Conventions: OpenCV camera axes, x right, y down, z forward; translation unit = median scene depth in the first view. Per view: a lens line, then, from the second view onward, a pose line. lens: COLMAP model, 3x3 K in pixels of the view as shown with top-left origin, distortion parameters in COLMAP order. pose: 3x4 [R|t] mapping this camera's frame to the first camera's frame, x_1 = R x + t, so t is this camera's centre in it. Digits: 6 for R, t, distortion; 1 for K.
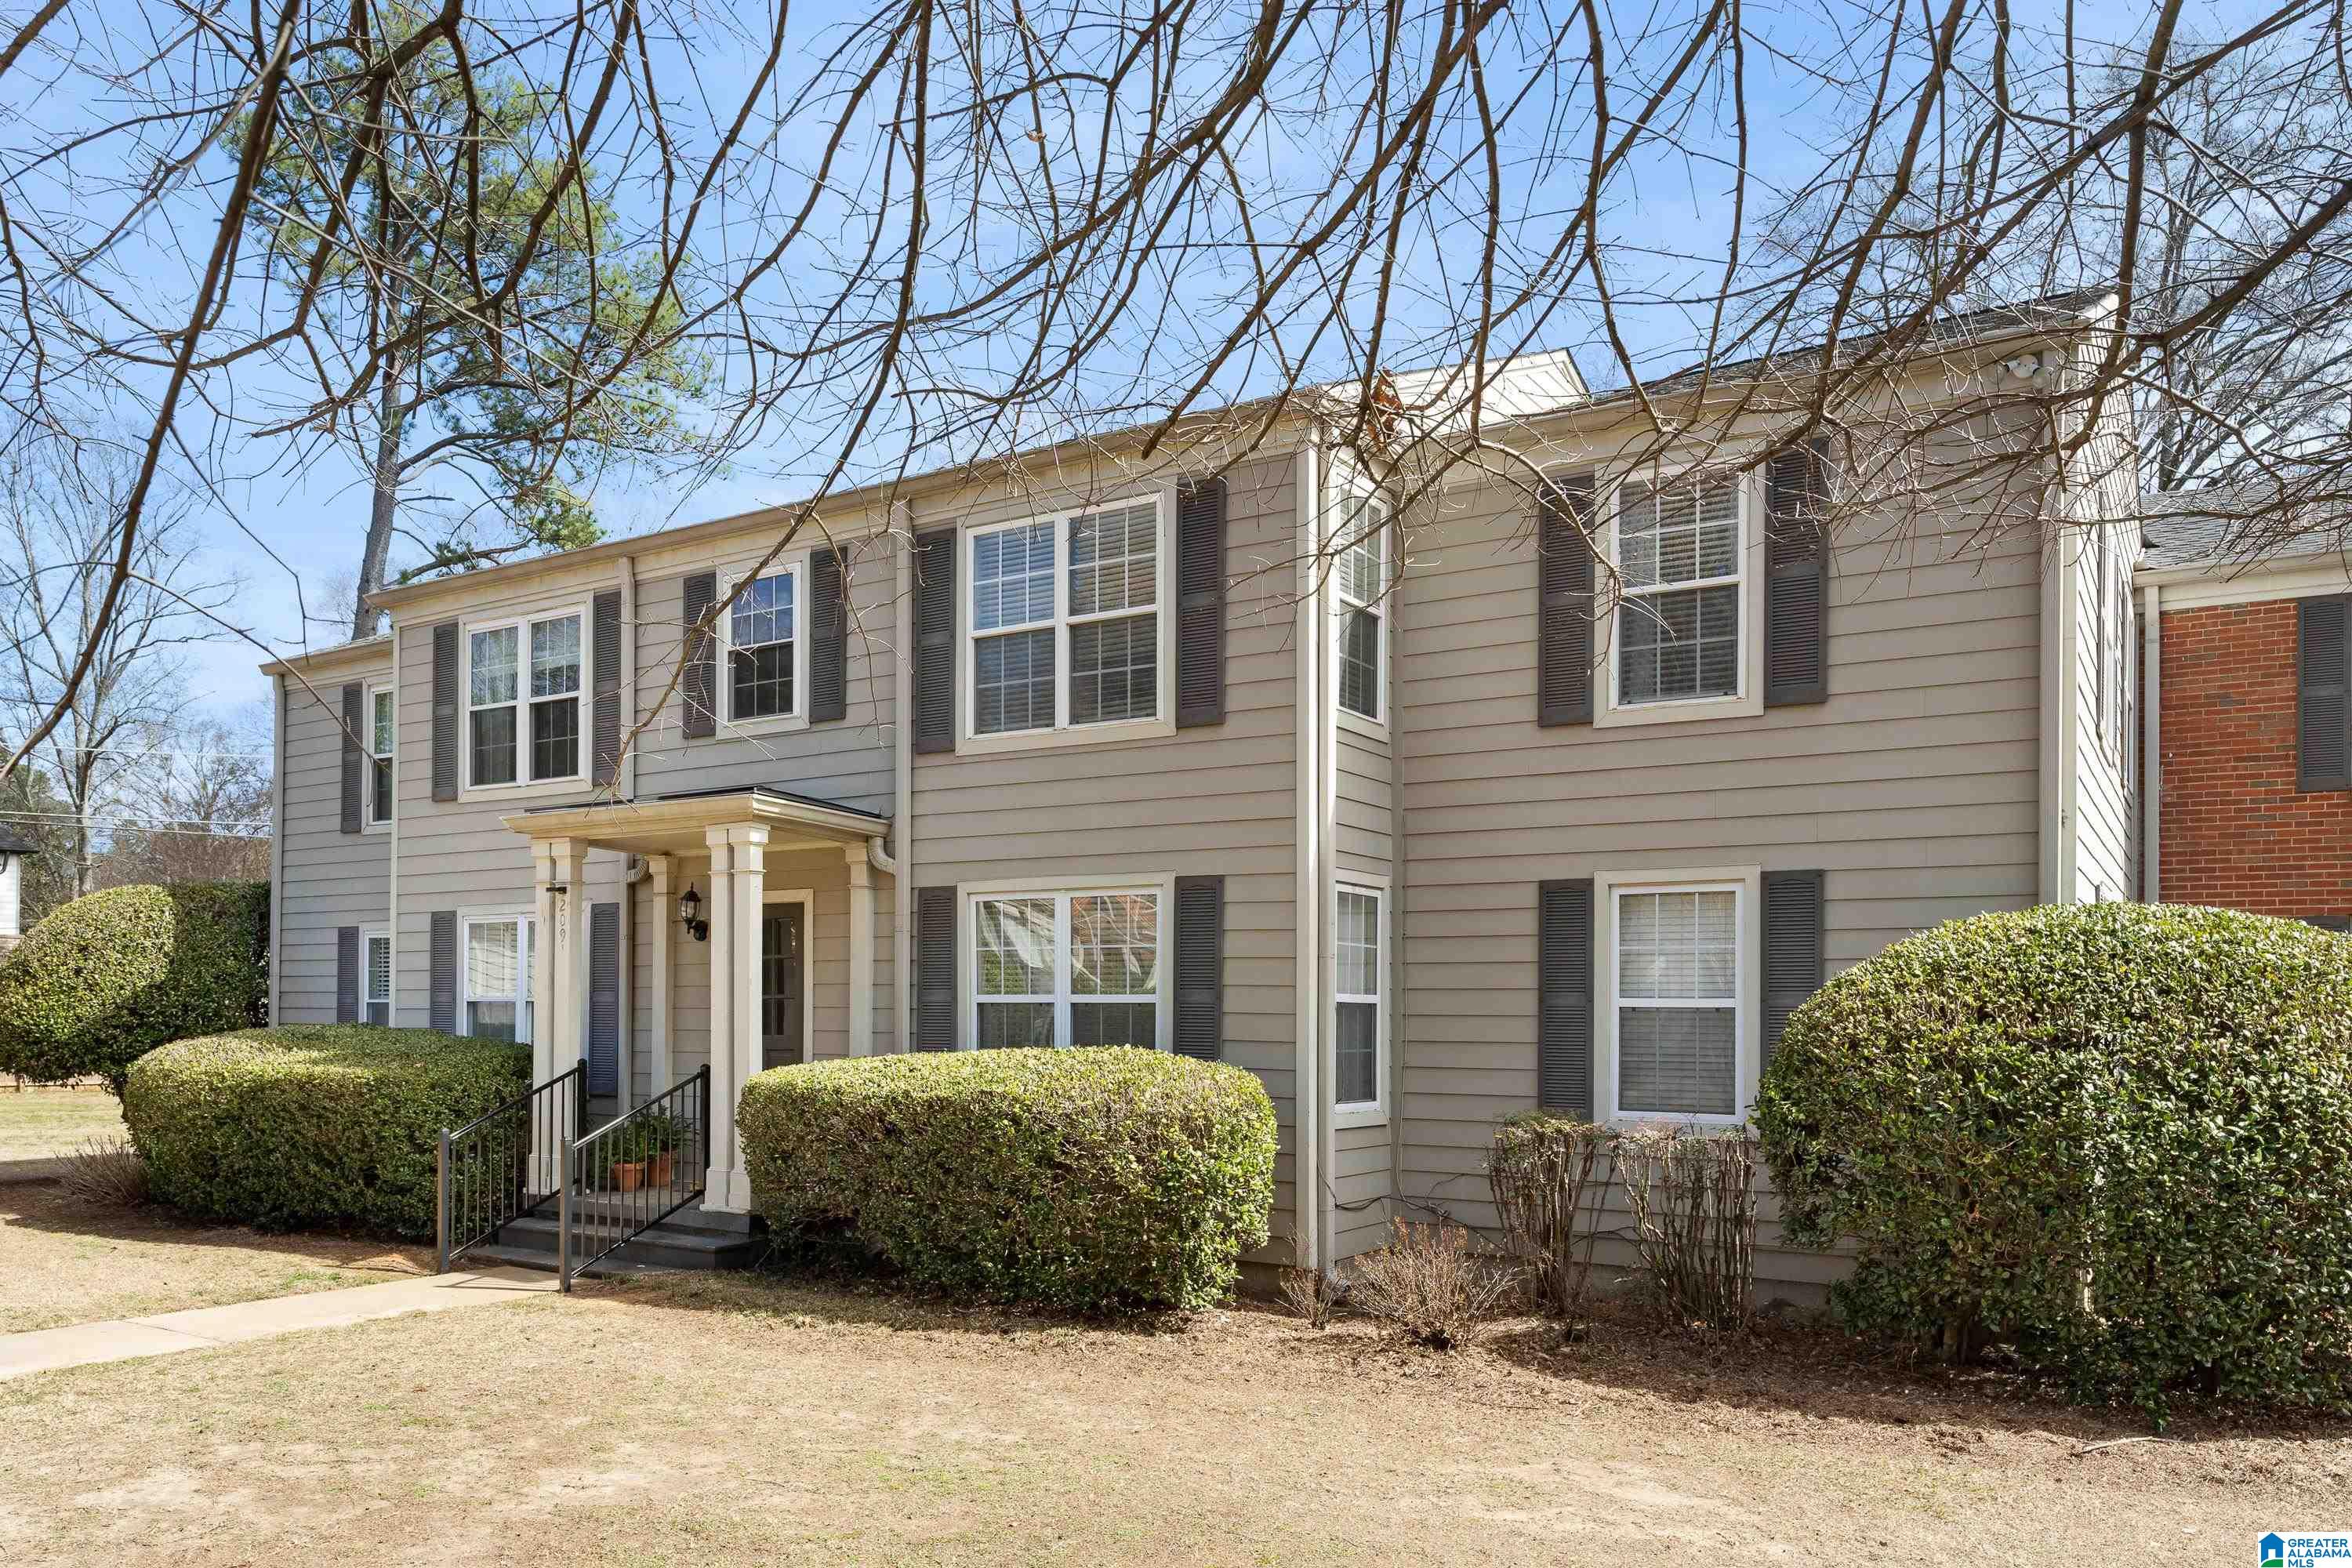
lens RADIAL K [[1667.0, 0, 1177.8], [0, 1667.0, 821.0], [0, 0, 1]] dist [0.002766, 0.002404]
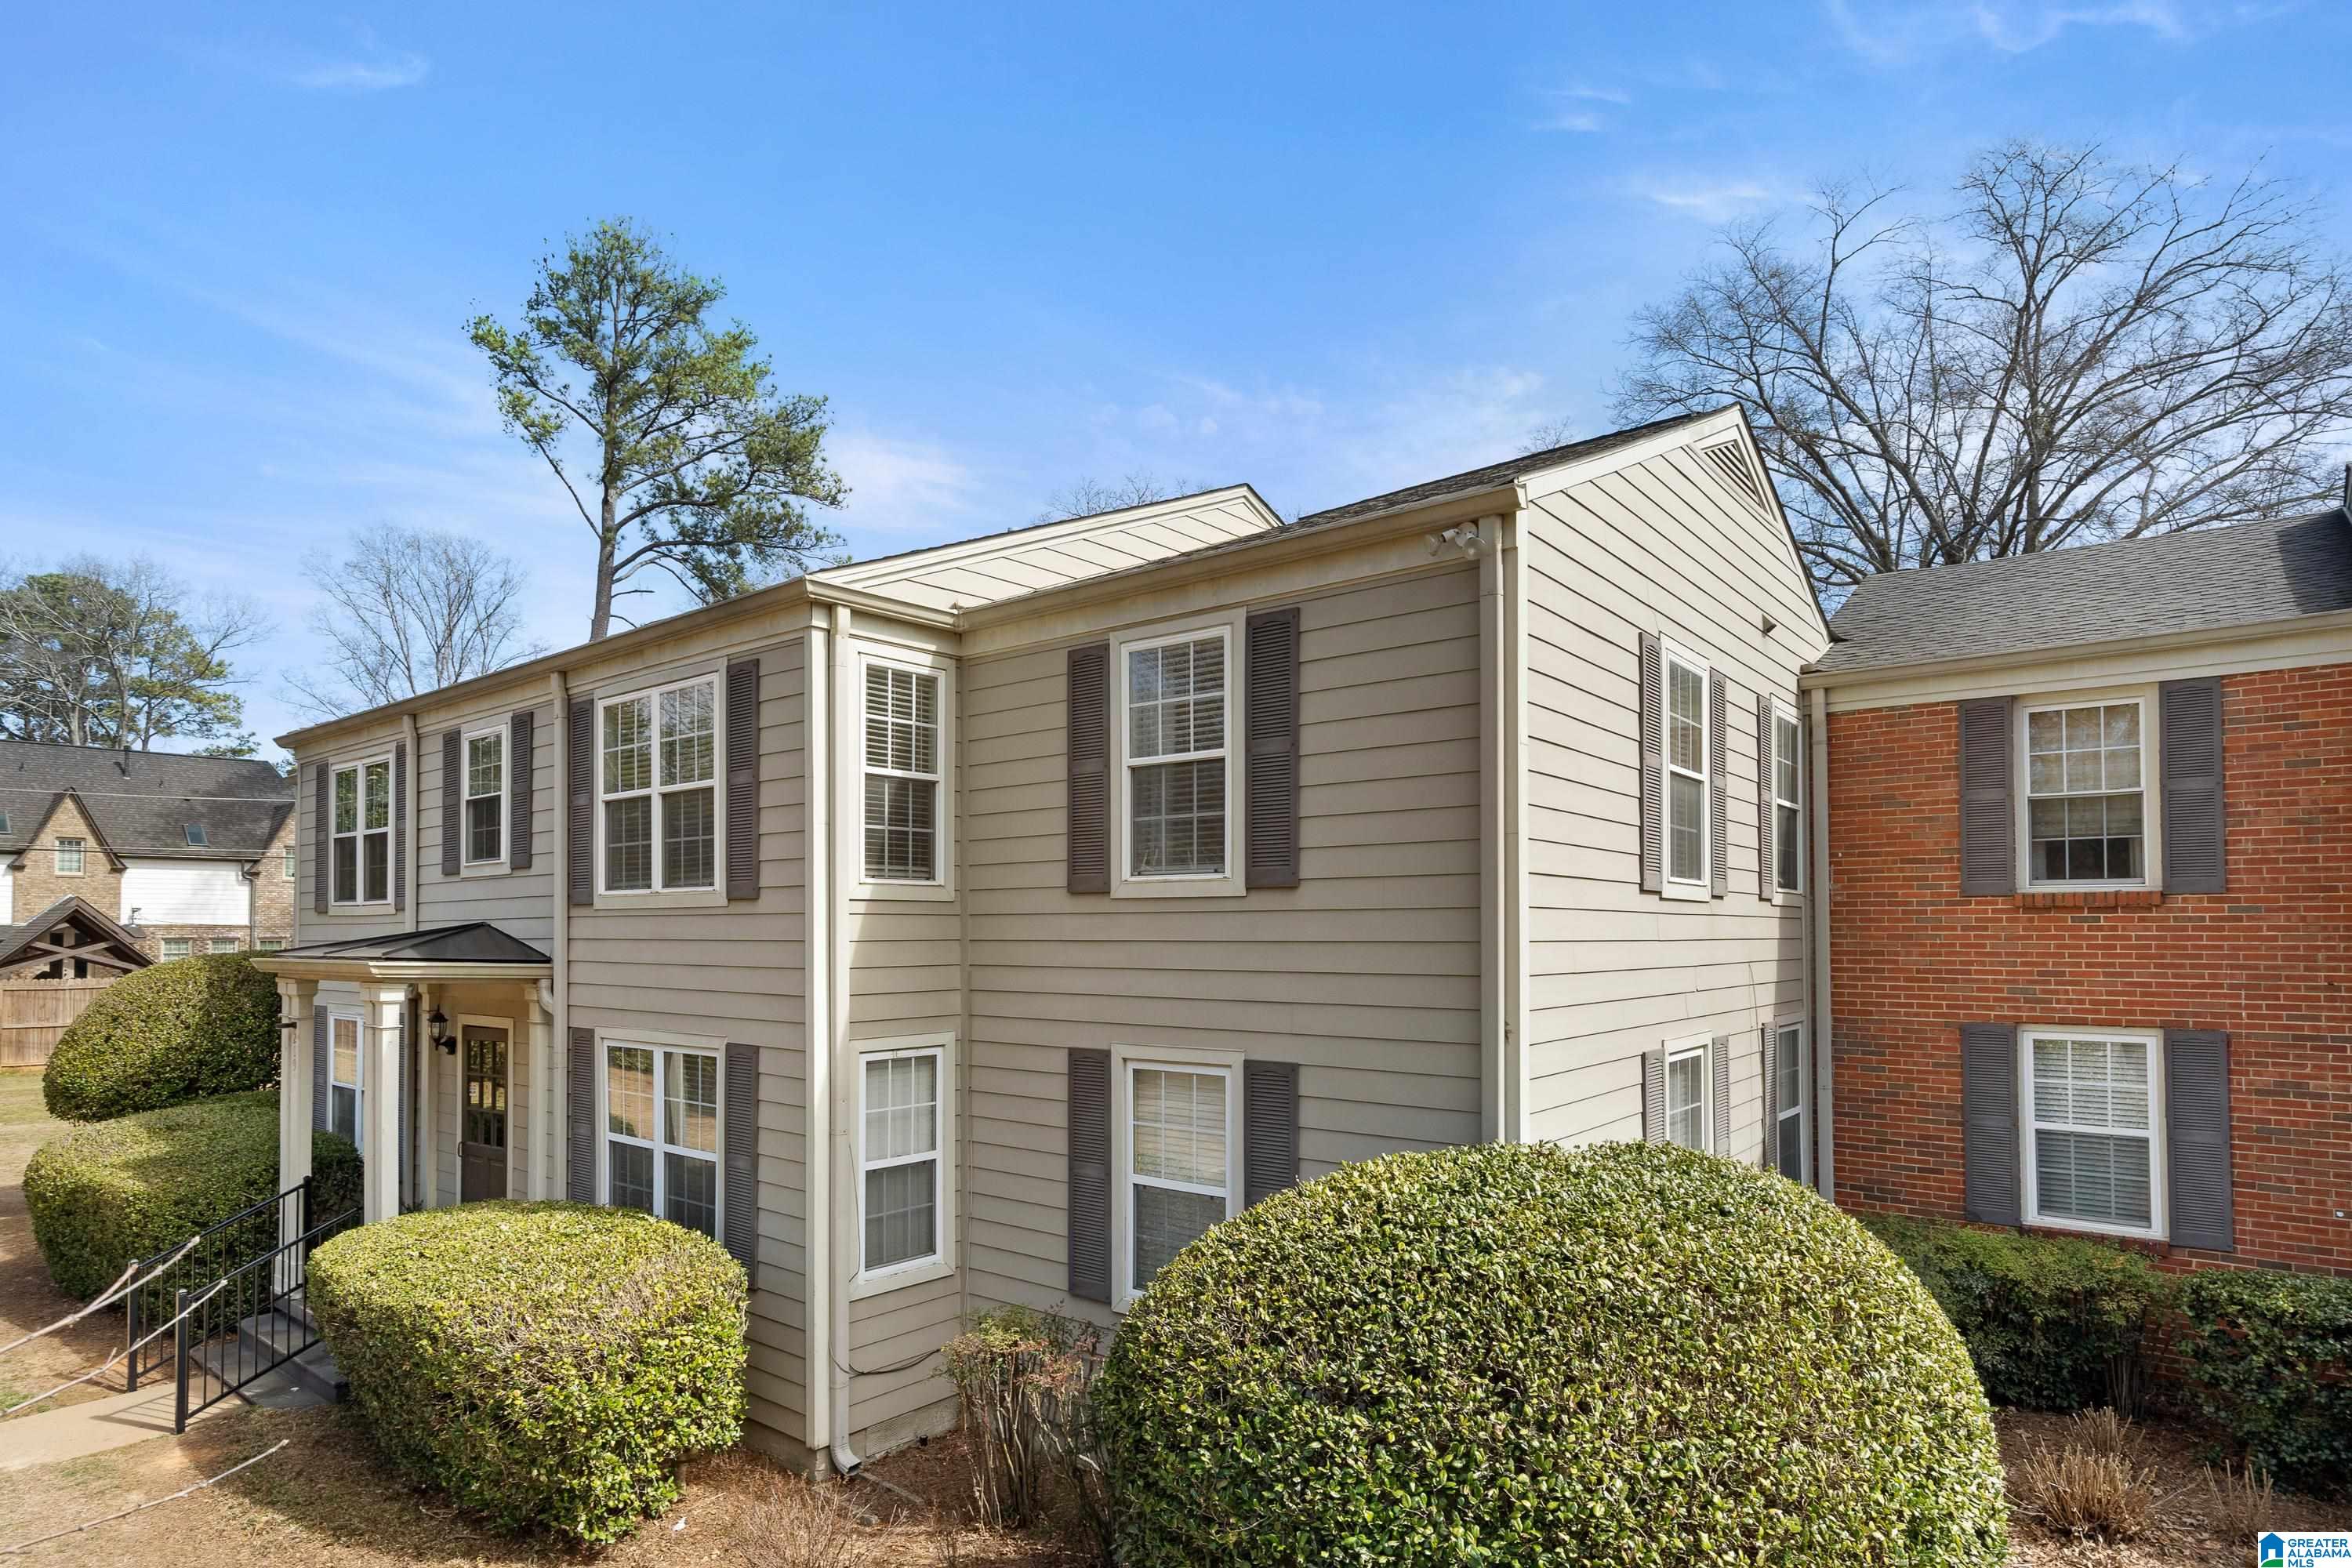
lens RADIAL K [[1248.0, 0, 1176.0], [0, 1248.0, 784.0], [0, 0, 1]] dist [0.000041, 0.000227]
pose [[0.992802, -0.024377, -0.117258, 0.369603], [0.024502, 0.999700, -0.000374, -0.120108], [0.117232, -0.002502, 0.993101, 0.257888]]
